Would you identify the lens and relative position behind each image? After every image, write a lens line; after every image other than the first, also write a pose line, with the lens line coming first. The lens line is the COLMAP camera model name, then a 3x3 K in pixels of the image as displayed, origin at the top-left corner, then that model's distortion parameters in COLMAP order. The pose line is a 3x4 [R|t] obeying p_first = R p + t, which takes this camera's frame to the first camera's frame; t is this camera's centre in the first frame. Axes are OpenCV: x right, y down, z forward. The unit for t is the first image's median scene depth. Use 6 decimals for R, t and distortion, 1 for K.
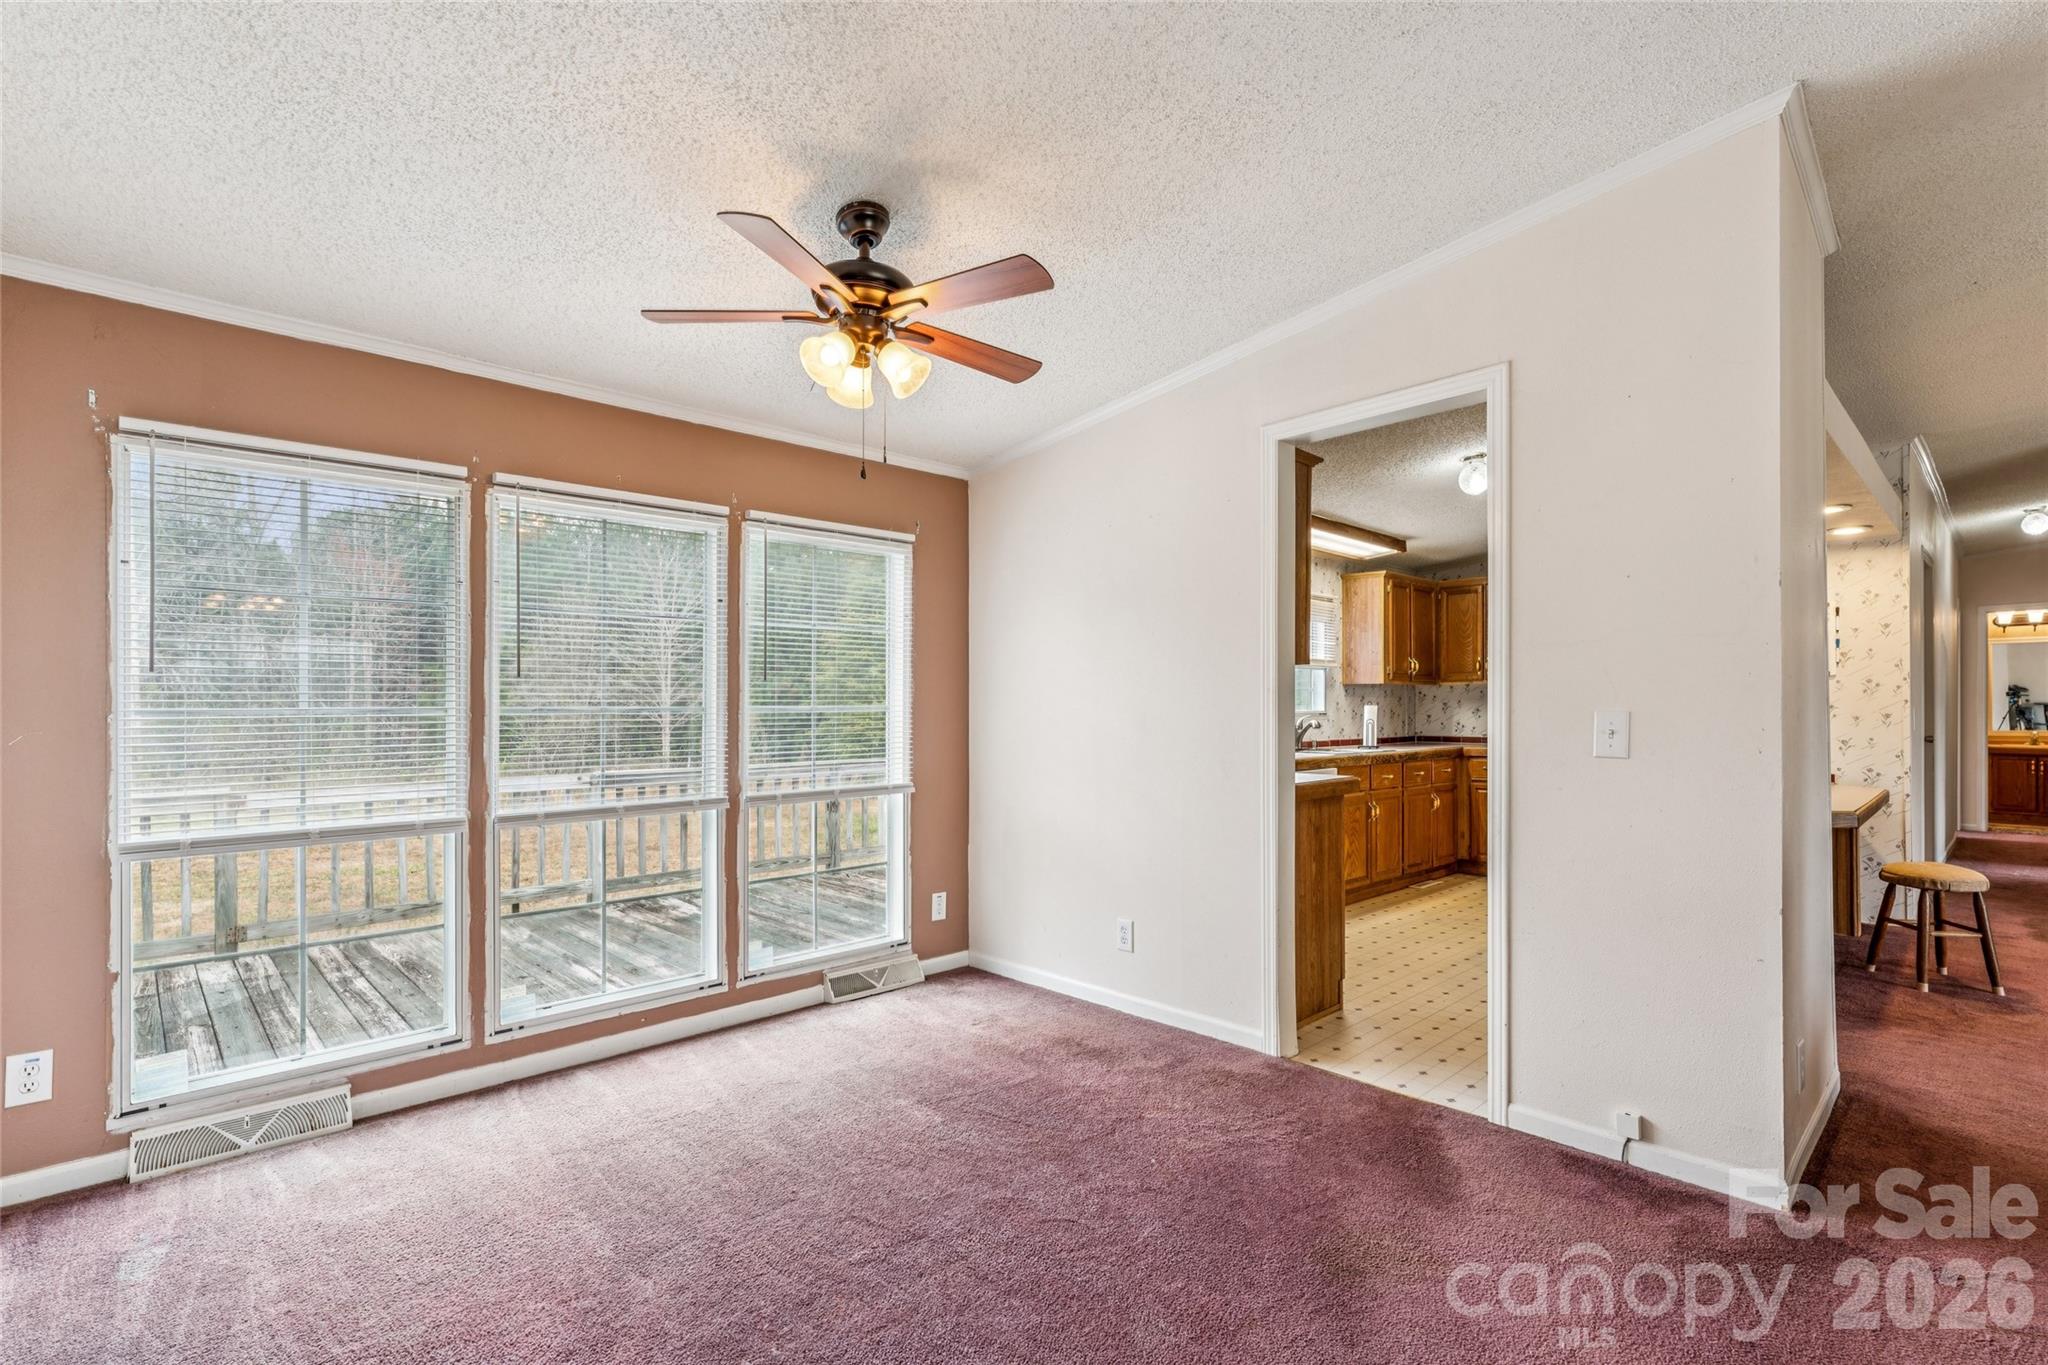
lens RADIAL K [[937.2, 0, 1025.3], [0, 937.2, 696.2], [0, 0, 1]] dist [0.003850, 0.000530]
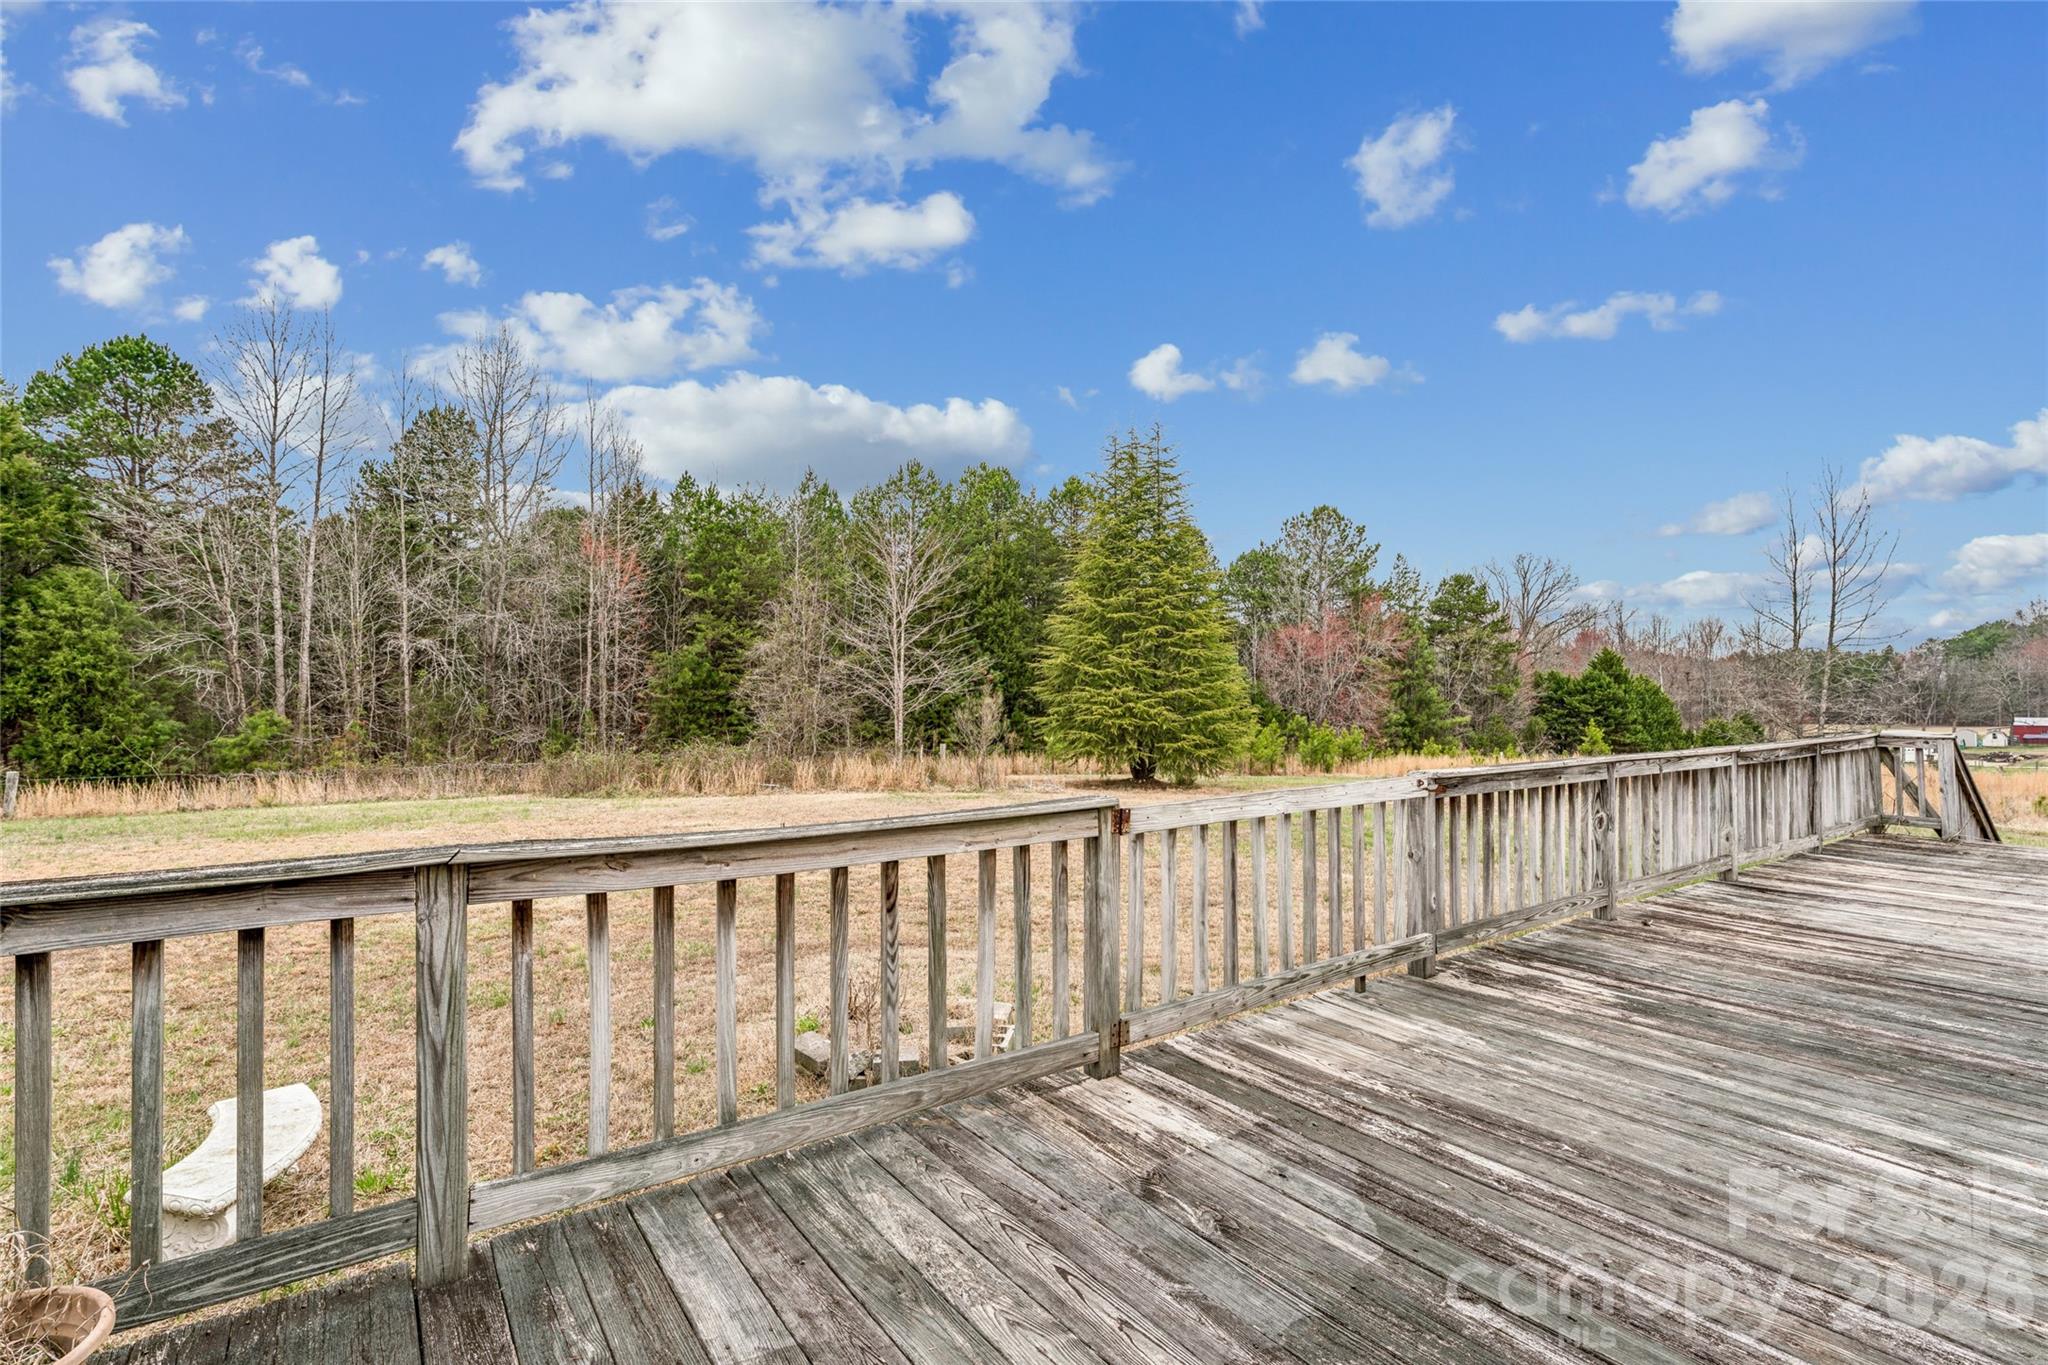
lens RADIAL K [[937.2, 0, 1022.1], [0, 937.2, 689.6], [0, 0, 1]] dist [0.003850, 0.000530]
pose [[0.990707, -0.000743, -0.136012, -0.841249], [0.001378, 0.999989, 0.004577, 0.024537], [0.136008, -0.004722, 0.990697, 0.392468]]
